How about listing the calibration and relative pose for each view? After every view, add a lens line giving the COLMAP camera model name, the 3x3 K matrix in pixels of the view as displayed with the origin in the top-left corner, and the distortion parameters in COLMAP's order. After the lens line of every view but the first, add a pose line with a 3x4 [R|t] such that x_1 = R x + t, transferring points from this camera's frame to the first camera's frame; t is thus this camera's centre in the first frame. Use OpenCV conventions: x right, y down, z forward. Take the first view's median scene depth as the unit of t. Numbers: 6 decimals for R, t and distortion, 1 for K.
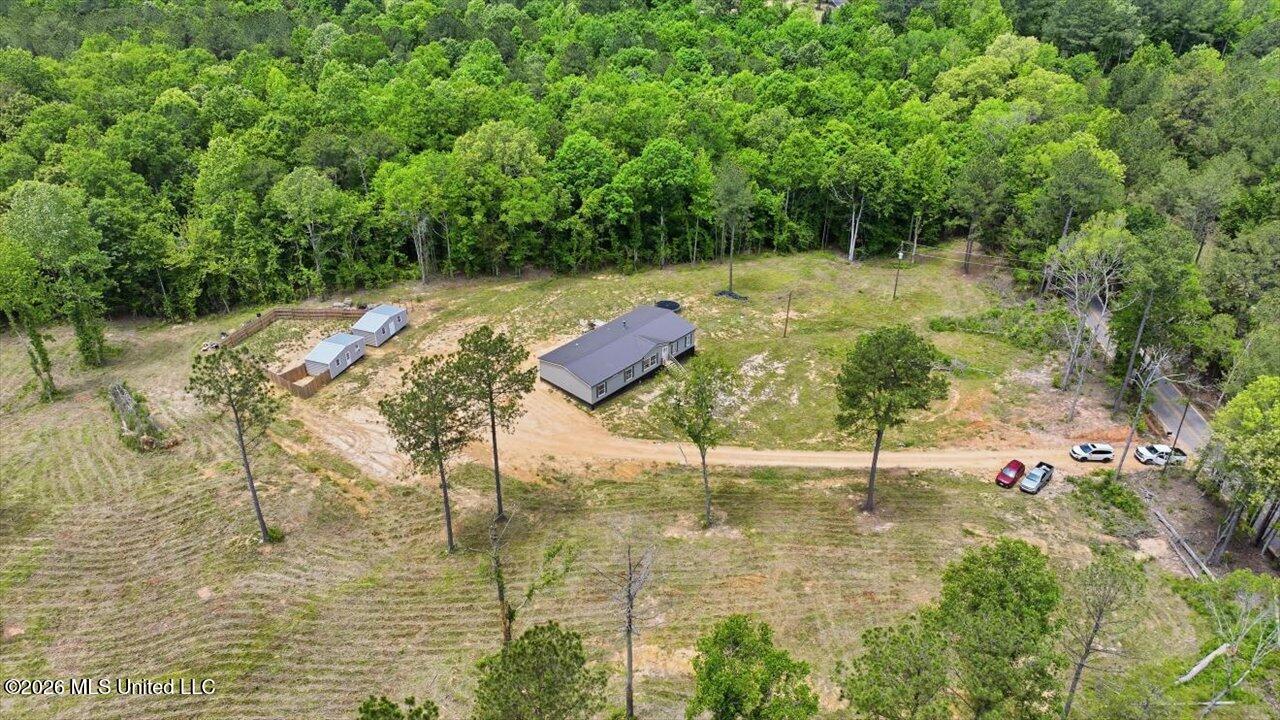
lens RADIAL K [[903.0, 0, 643.4], [0, 903.0, 354.6], [0, 0, 1]] dist [0.001926, 0.013426]
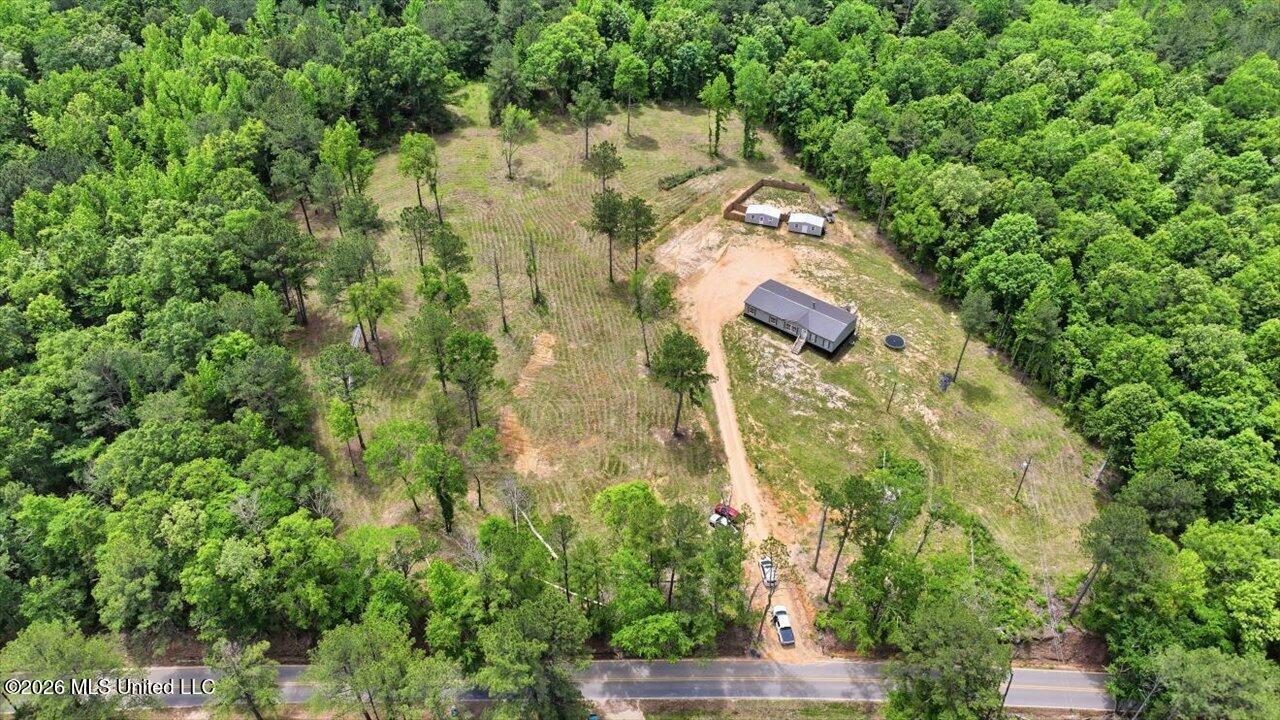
lens RADIAL K [[903.0, 0, 643.4], [0, 903.0, 354.6], [0, 0, 1]] dist [0.001926, 0.013426]
pose [[0.074082, 0.643009, -0.762267, 0.996340], [-0.512514, 0.680249, 0.524014, -0.533848], [0.855477, 0.351852, 0.379946, 0.208468]]
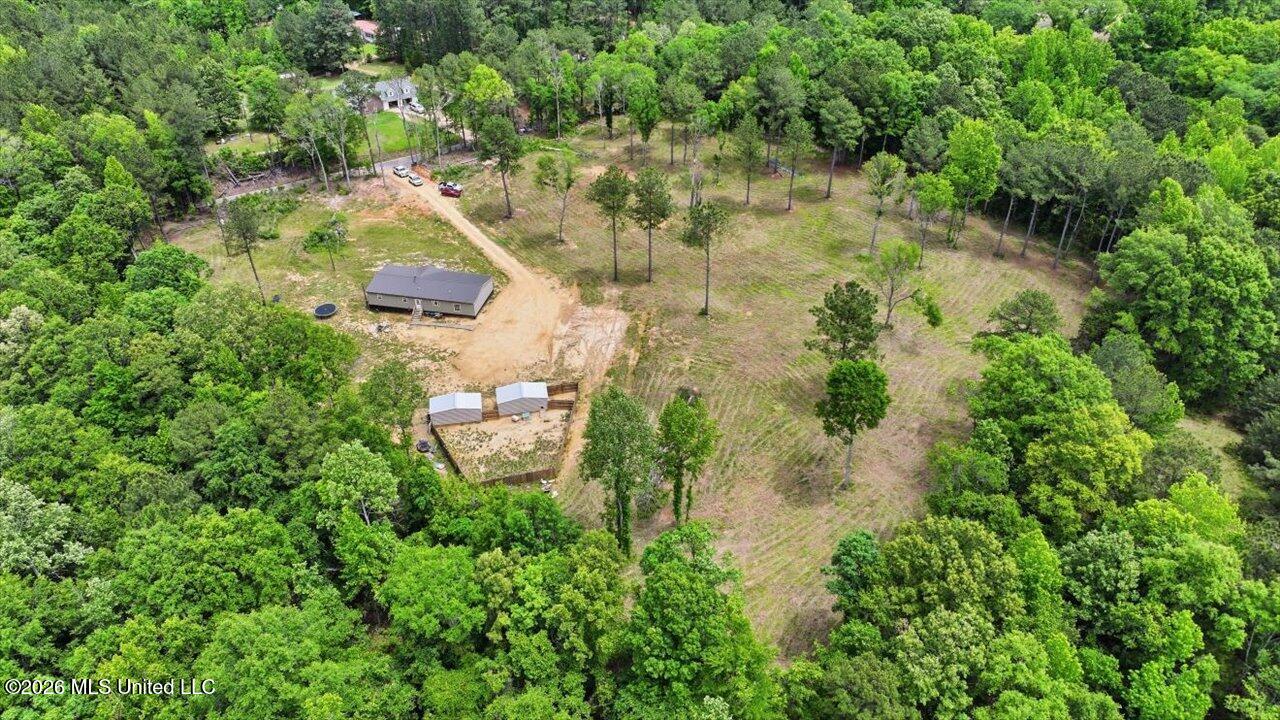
lens RADIAL K [[903.0, 0, 643.4], [0, 903.0, 354.6], [0, 0, 1]] dist [0.001926, 0.013426]
pose [[-0.515499, -0.494871, 0.699545, -1.046788], [0.434100, 0.553045, 0.711125, -0.683890], [-0.738795, 0.670257, -0.070271, 0.814068]]
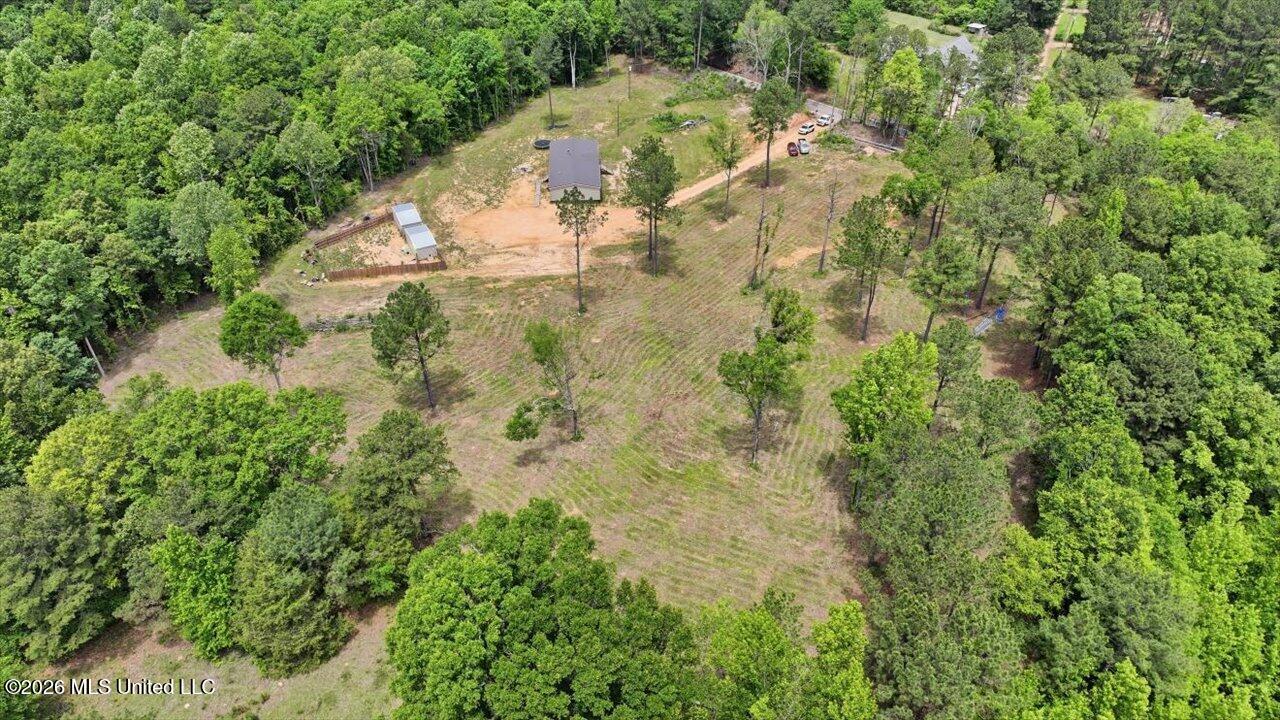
lens RADIAL K [[903.0, 0, 643.4], [0, 903.0, 354.6], [0, 0, 1]] dist [0.001926, 0.013426]
pose [[0.691179, -0.445561, 0.568988, -0.827602], [0.364459, 0.894779, 0.257952, -0.065637], [-0.624052, 0.029082, 0.780841, -0.208900]]
